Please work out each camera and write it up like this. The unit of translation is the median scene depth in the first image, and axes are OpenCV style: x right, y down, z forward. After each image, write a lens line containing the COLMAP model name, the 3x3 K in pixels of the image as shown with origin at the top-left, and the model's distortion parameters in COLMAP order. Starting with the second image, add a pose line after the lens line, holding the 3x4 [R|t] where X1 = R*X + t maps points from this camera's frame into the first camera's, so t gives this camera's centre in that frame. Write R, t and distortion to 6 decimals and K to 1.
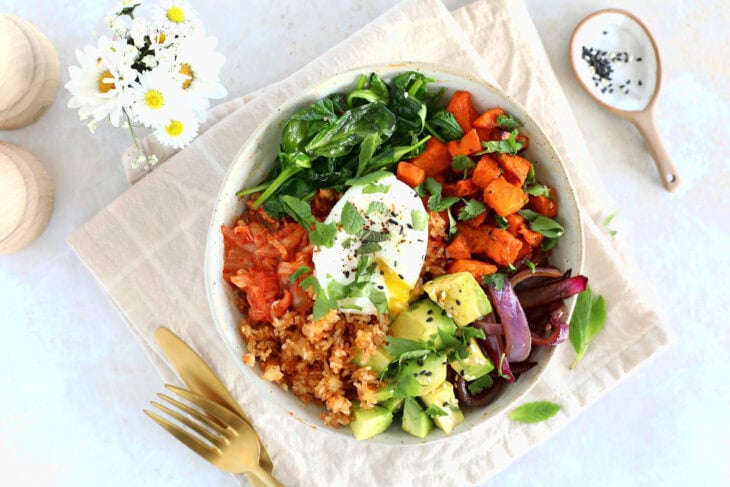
lens RADIAL K [[1229.9, 0, 366.4], [0, 1229.9, 253.5], [0, 0, 1]] dist [0.028744, 0.040477]
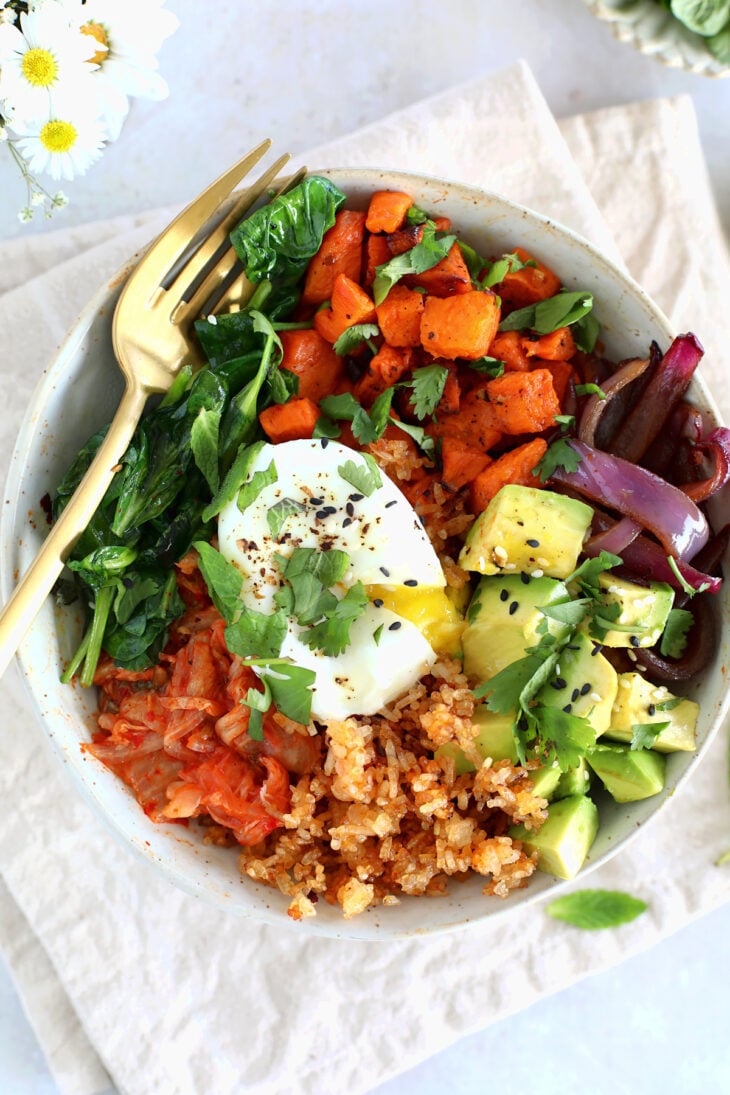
lens RADIAL K [[1853.7, 0, 365.0], [0, 1853.7, 547.5], [0, 0, 1]] dist [-0.138140, -0.029248]
pose [[0.737449, -0.675281, -0.012821, 0.032936], [0.675168, 0.737561, -0.012366, 0.004470], [0.017807, 0.000463, 0.999841, 0.248918]]
